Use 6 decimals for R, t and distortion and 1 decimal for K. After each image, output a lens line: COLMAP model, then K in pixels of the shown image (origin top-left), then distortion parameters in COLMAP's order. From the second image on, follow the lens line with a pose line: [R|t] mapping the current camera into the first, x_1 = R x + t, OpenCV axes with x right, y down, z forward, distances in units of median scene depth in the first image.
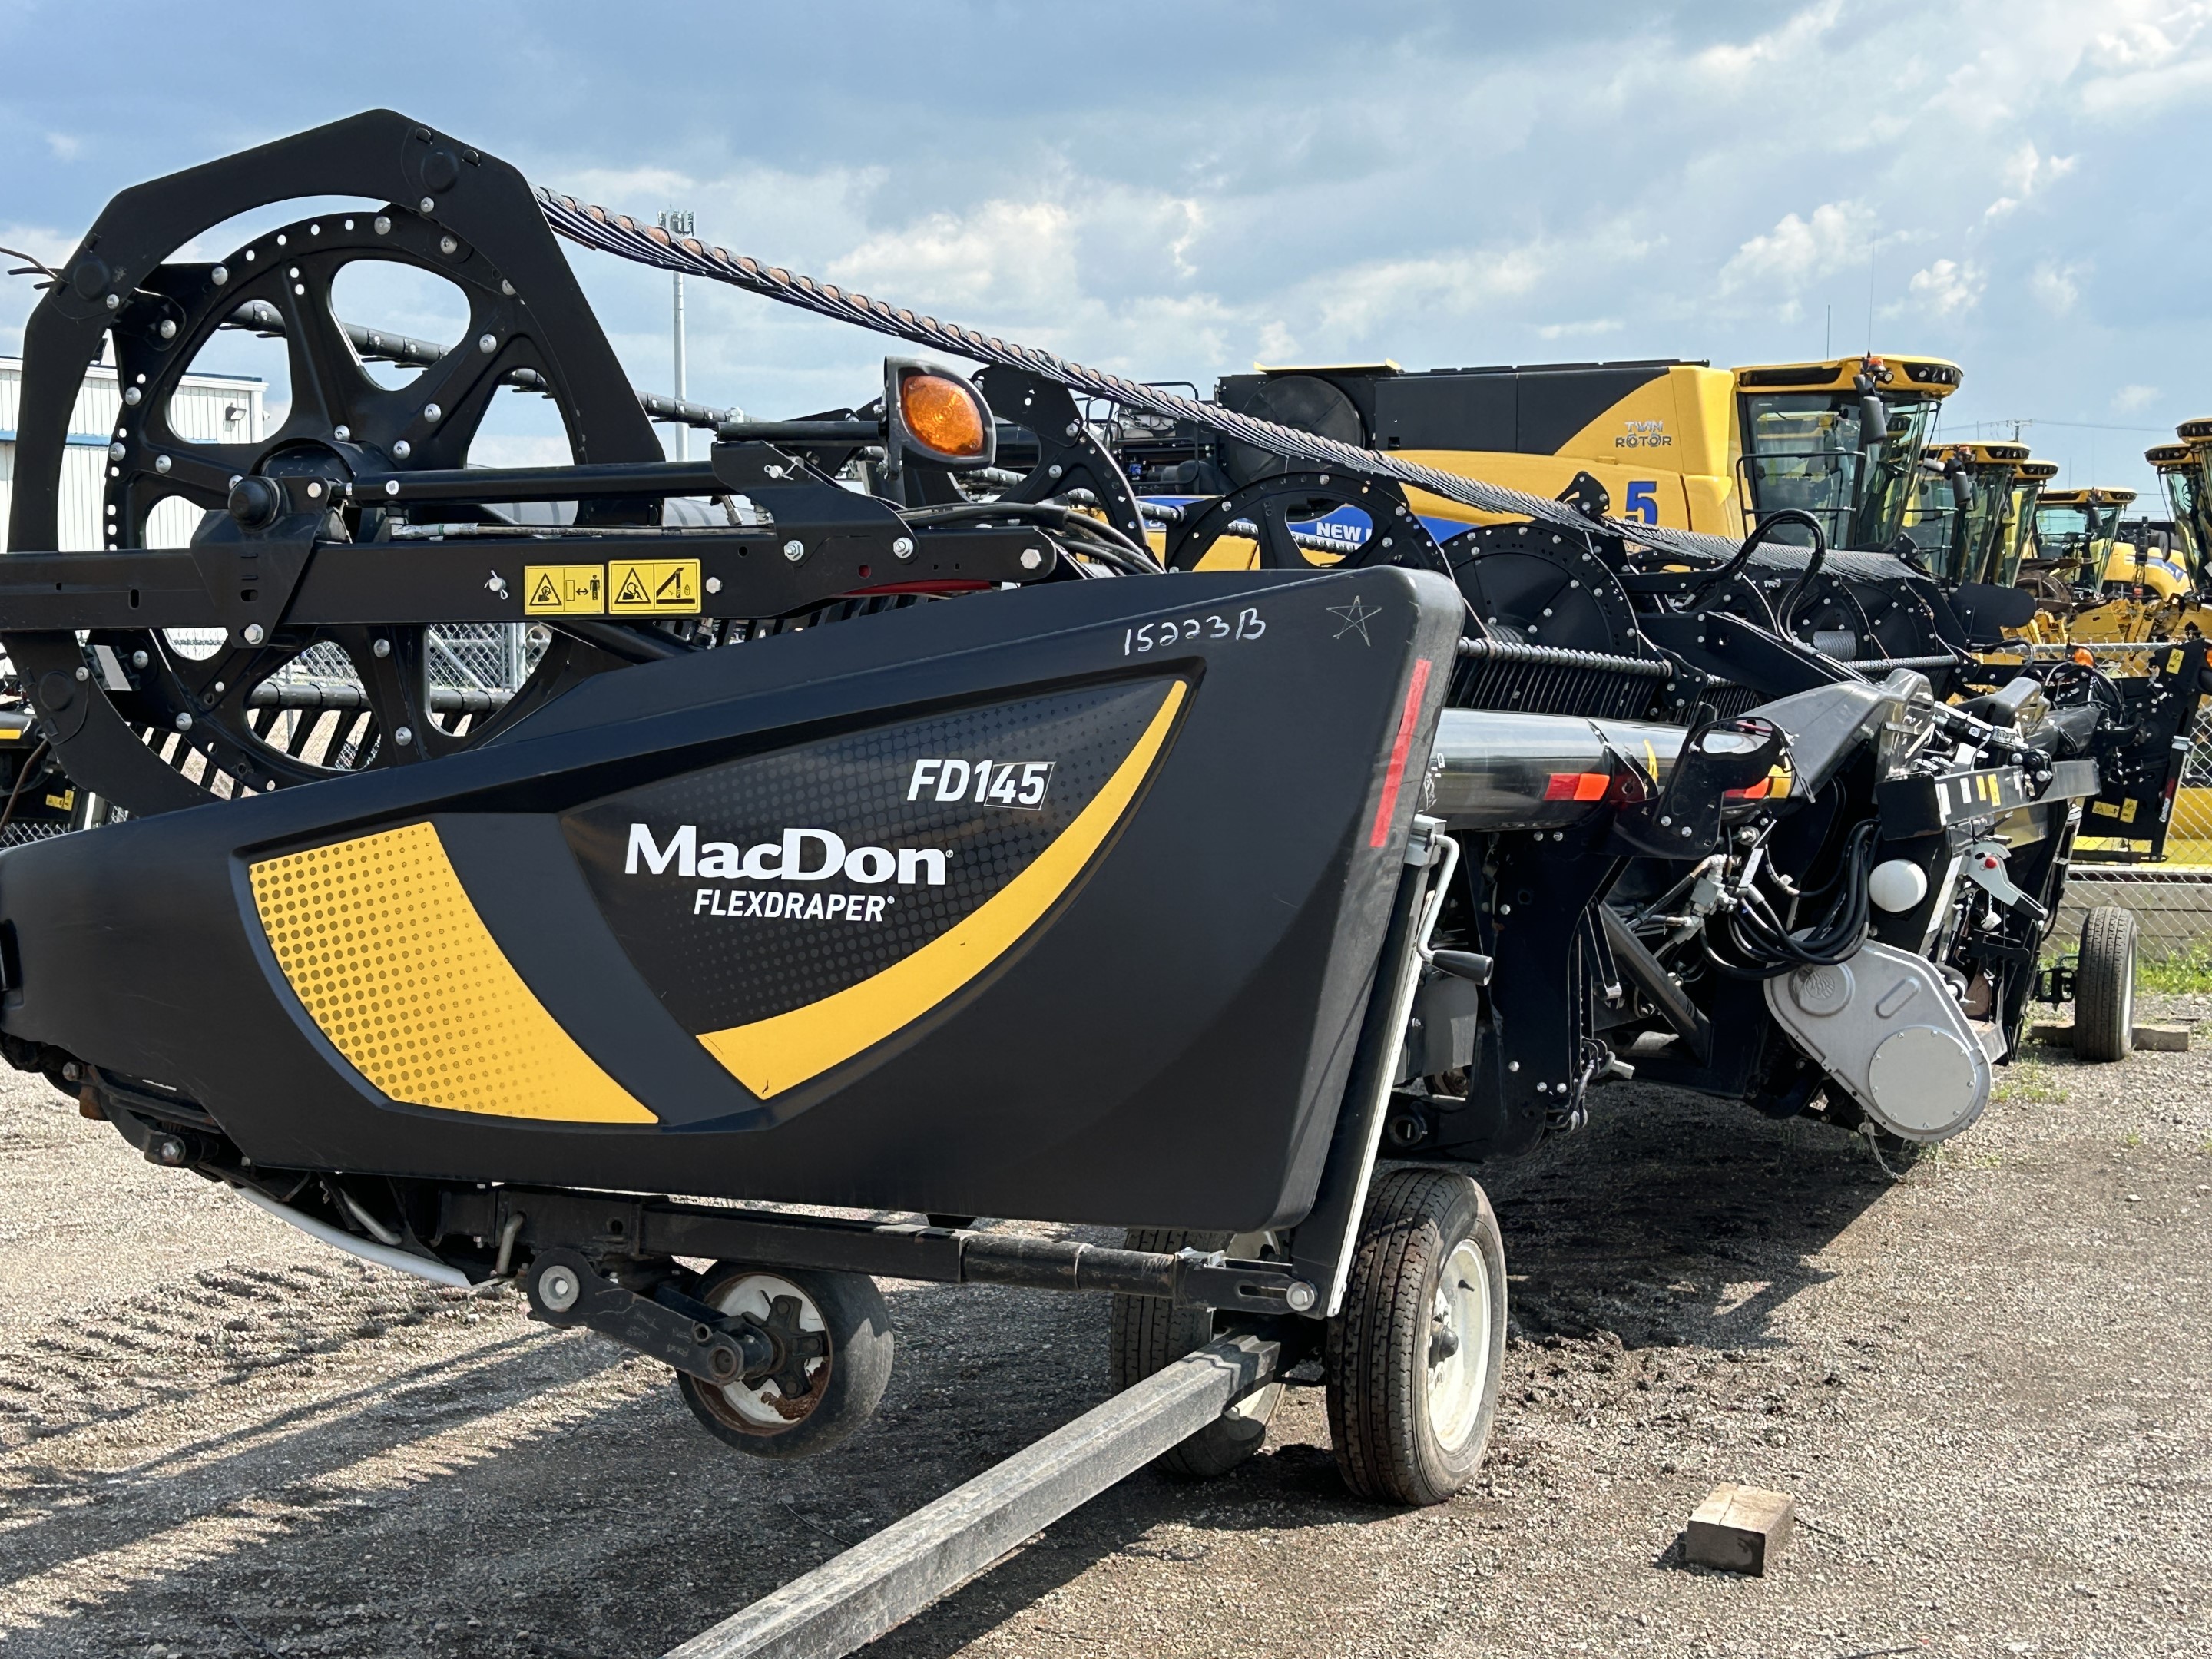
lens RADIAL K [[3296.1, 0, 1107.4], [0, 3296.1, 823.7], [0, 0, 1]] dist [0.095252, 0.000000]
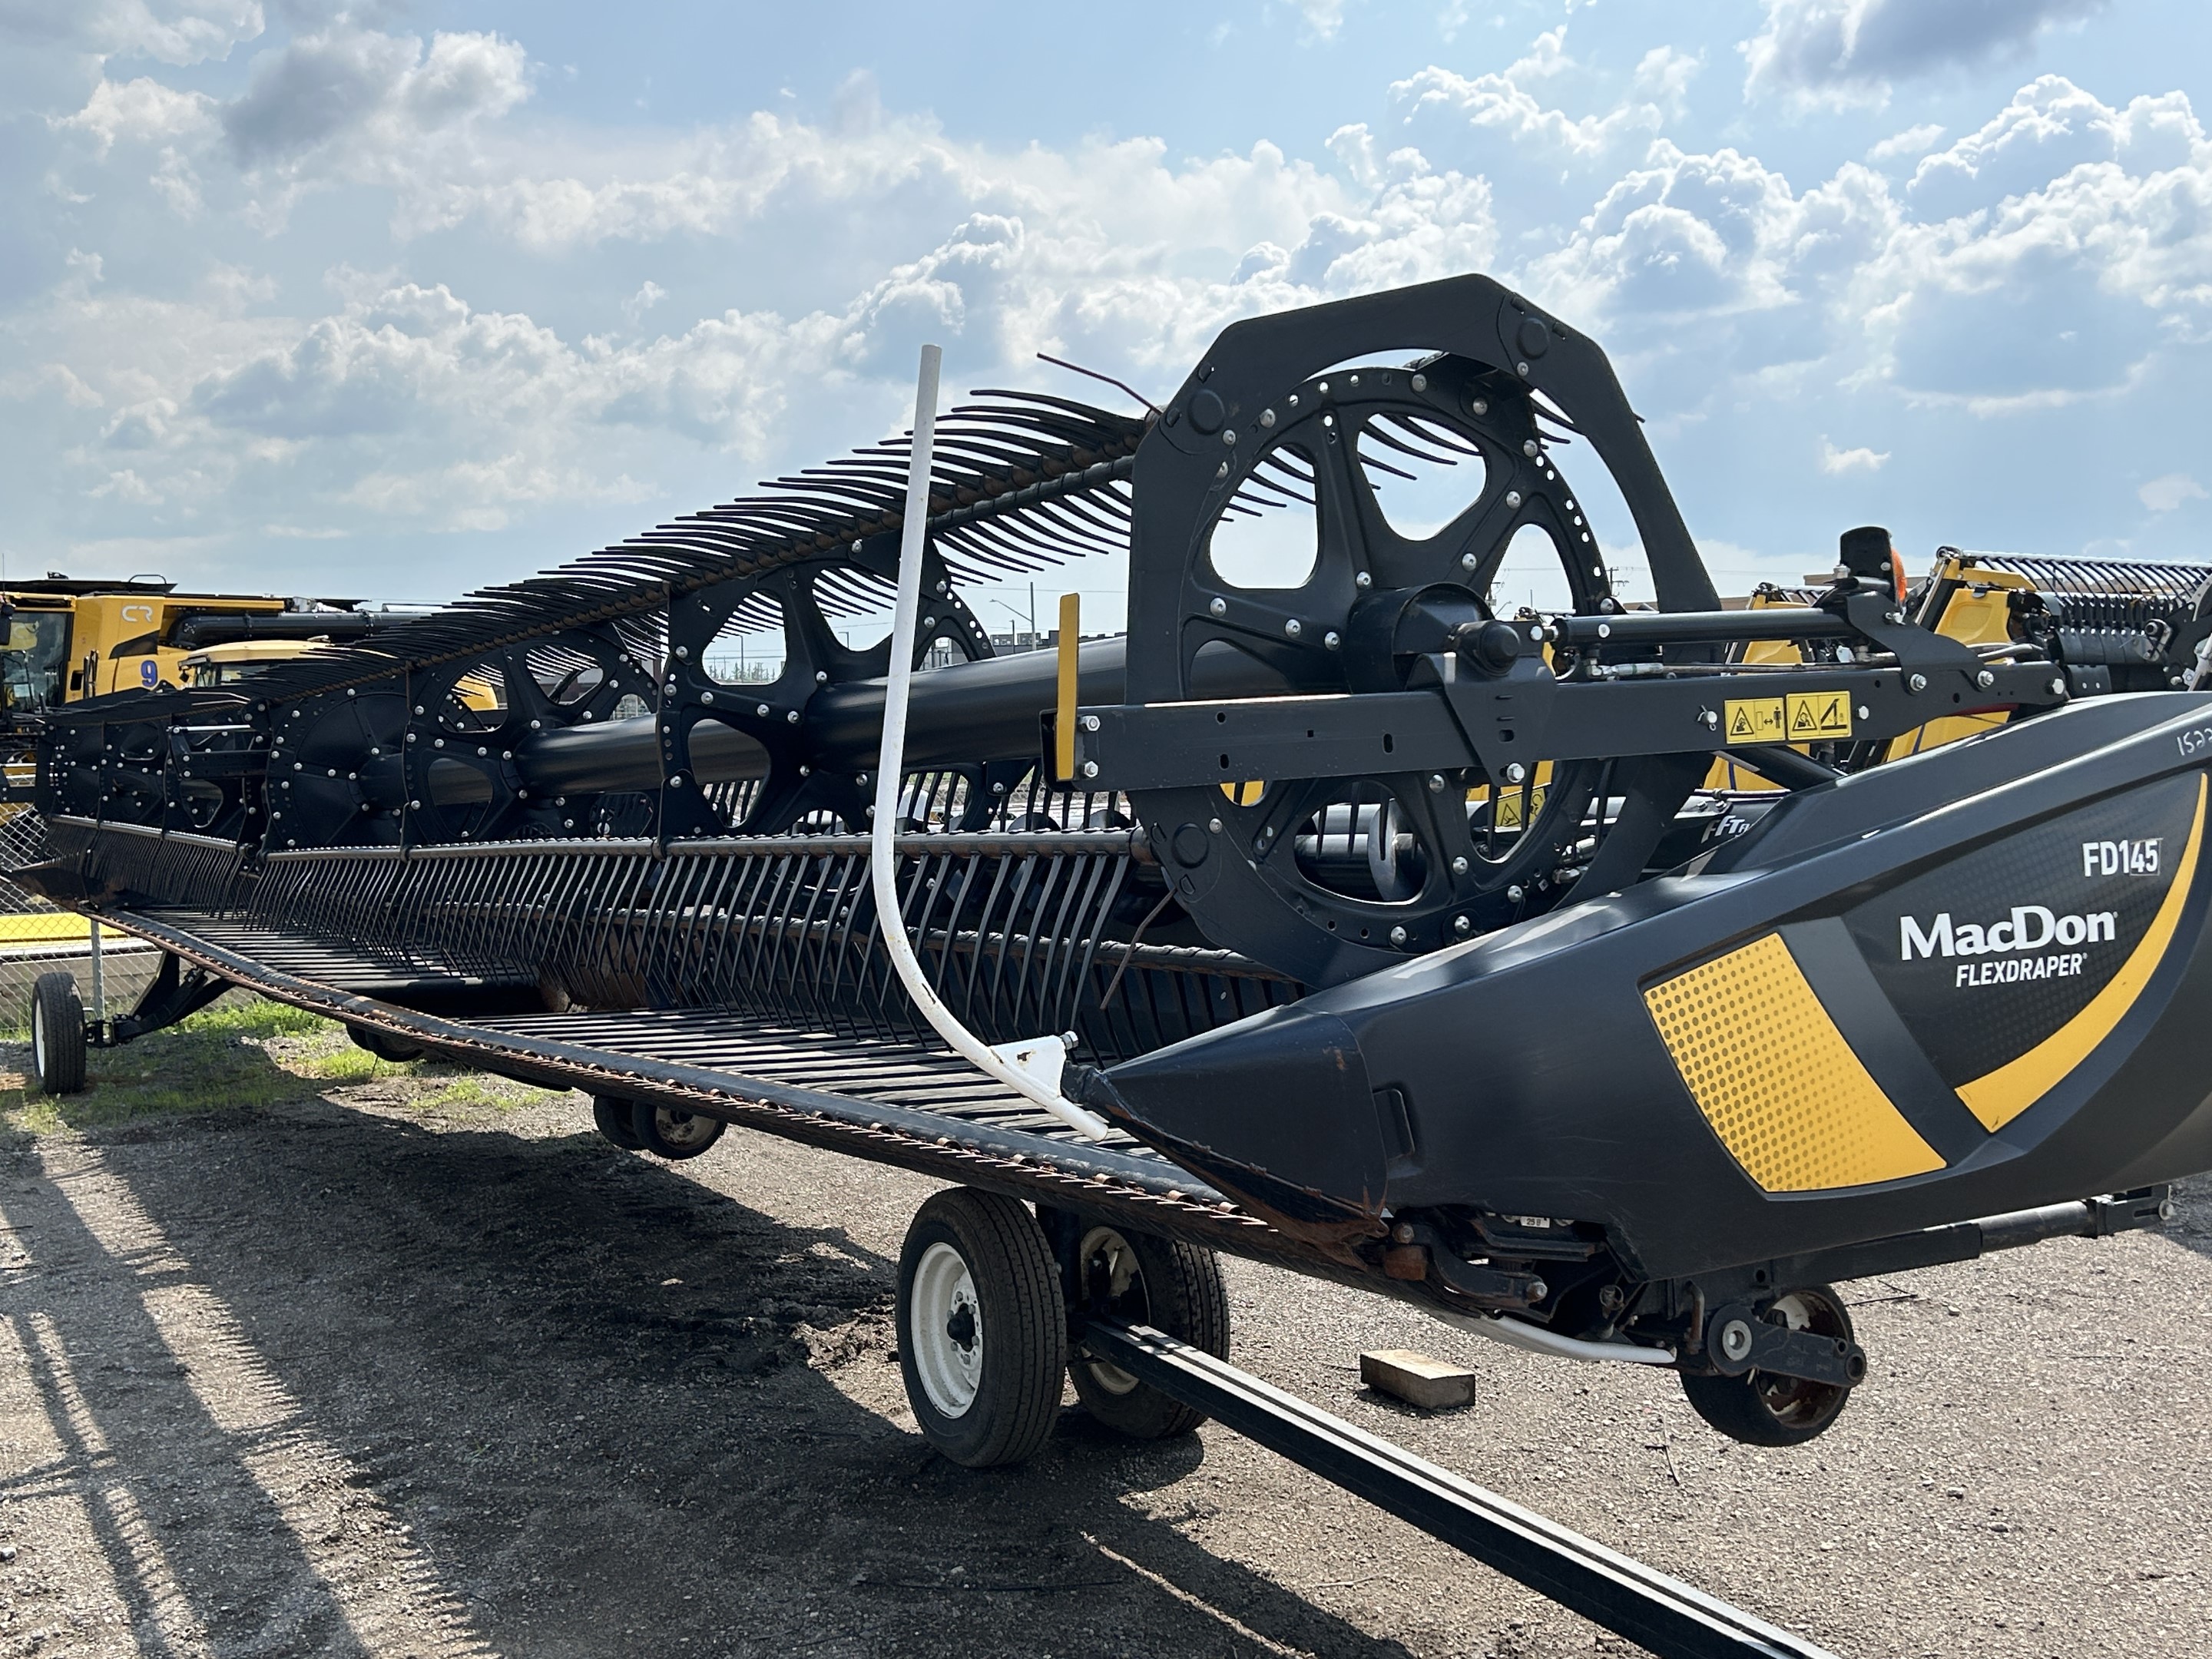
lens RADIAL K [[2359.8, 0, 1110.8], [0, 2359.8, 832.8], [0, 0, 1]] dist [0.086916, 0.000000]
pose [[0.625402, -0.059428, 0.778036, -0.986730], [0.075064, 0.997053, 0.015819, -0.064923], [-0.776684, 0.048510, 0.628020, 0.695092]]
